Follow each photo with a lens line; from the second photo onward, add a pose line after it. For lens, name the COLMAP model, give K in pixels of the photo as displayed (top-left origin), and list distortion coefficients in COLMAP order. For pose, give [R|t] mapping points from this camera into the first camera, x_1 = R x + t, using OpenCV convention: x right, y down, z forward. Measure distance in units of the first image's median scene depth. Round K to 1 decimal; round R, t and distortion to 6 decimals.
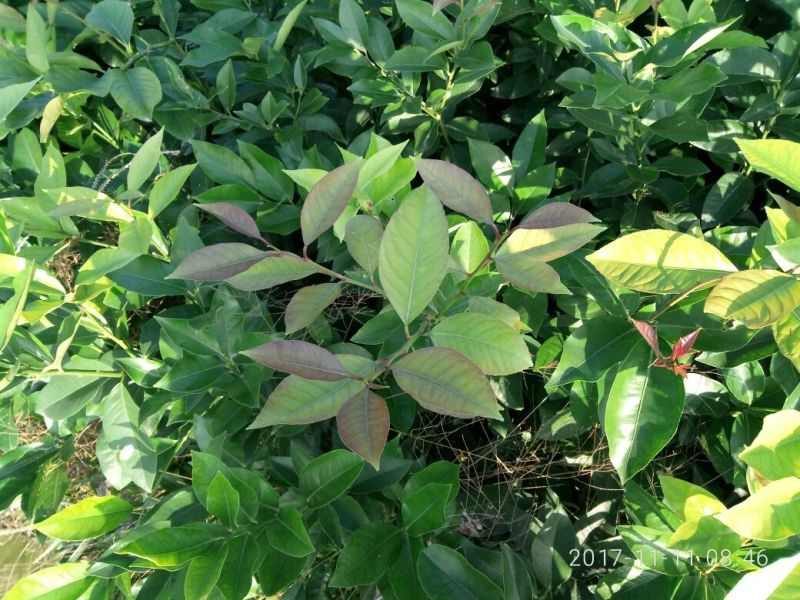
lens RADIAL K [[580.0, 0, 395.5], [0, 580.0, 300.6], [0, 0, 1]] dist [-0.001491, 0.010733]
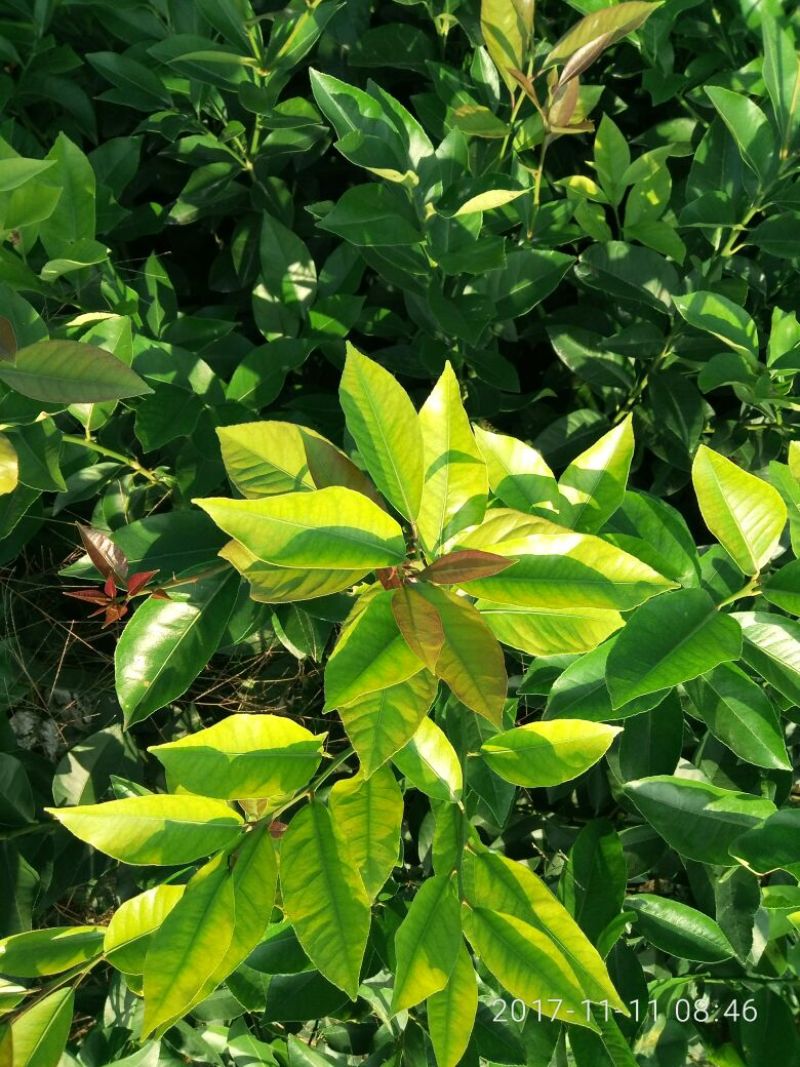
lens RADIAL K [[773.6, 0, 405.6], [0, 773.6, 533.0], [0, 0, 1]] dist [-0.001491, 0.010733]
pose [[0.919576, 0.373856, 0.120880, 0.320900], [-0.386835, 0.915345, 0.111814, -0.102720], [-0.068845, -0.149582, 0.986350, 0.032119]]
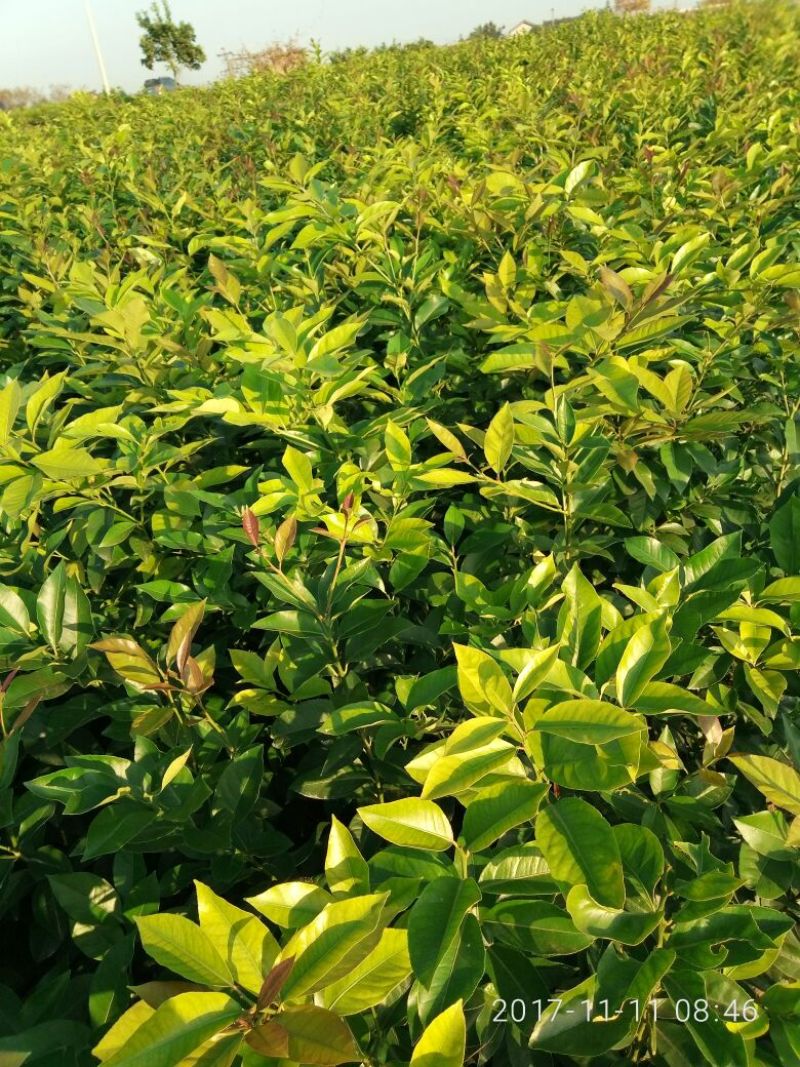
lens RADIAL K [[773.6, 0, 406.4], [0, 773.6, 544.1], [0, 0, 1]] dist [-0.001491, 0.010733]
pose [[0.930498, -0.222795, 0.290750, 0.406308], [0.330178, 0.853852, -0.402391, -0.066745], [-0.158607, 0.470423, 0.868070, -0.304899]]
